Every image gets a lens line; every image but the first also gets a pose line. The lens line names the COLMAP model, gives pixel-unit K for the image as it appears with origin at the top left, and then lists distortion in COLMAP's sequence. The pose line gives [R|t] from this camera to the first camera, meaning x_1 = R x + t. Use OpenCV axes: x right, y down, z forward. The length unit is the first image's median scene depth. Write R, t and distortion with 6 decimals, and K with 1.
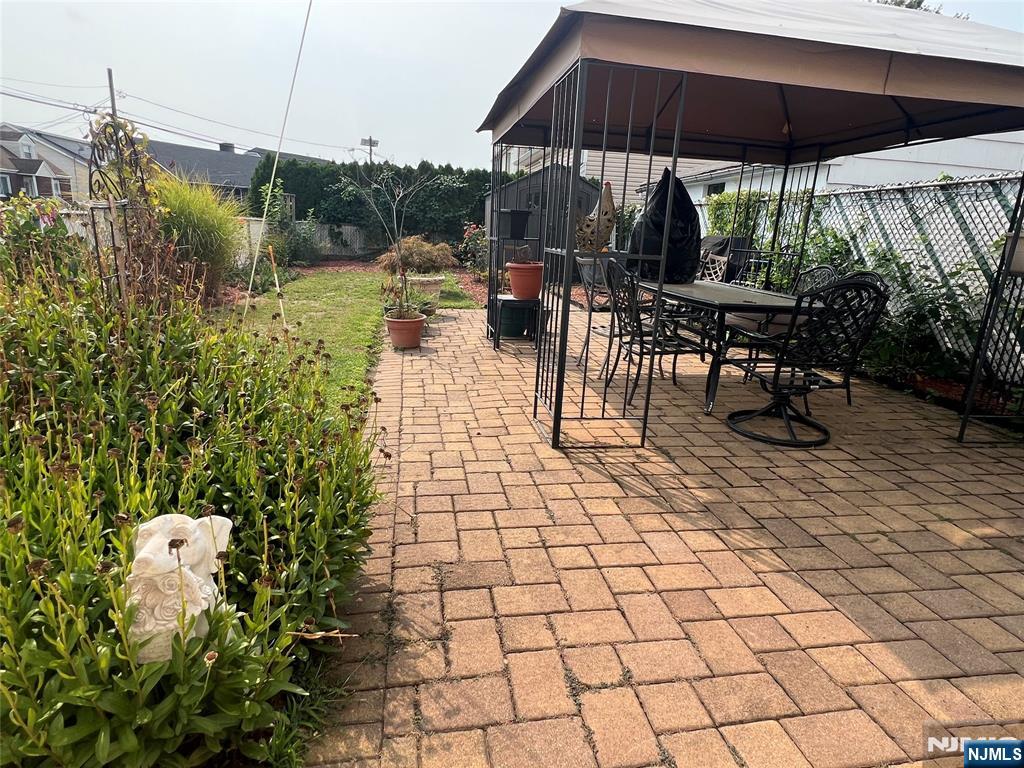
lens RADIAL K [[587.0, 0, 512.7], [0, 587.0, 384.5], [0, 0, 1]] dist [0.002646, -0.002460]
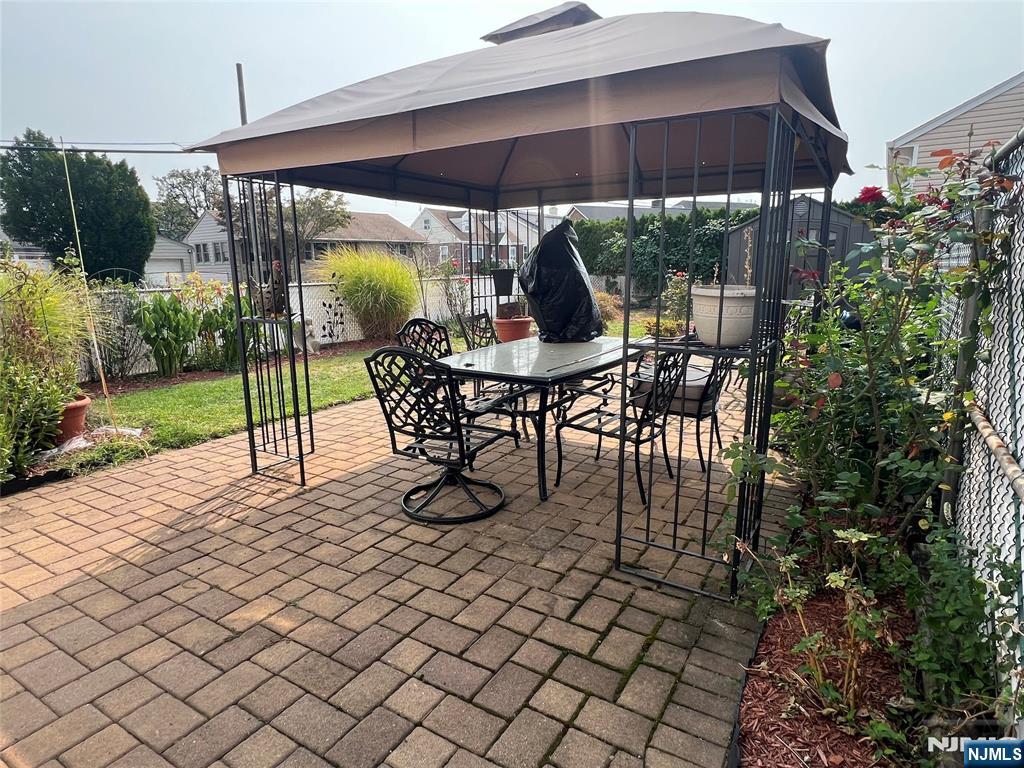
lens RADIAL K [[587.0, 0, 515.0], [0, 587.0, 388.9], [0, 0, 1]] dist [0.002646, -0.002460]
pose [[0.755356, 0.078336, -0.650616, 1.358924], [-0.118780, 0.992751, -0.018372, -0.116483], [0.644460, 0.091158, 0.759185, 0.412370]]
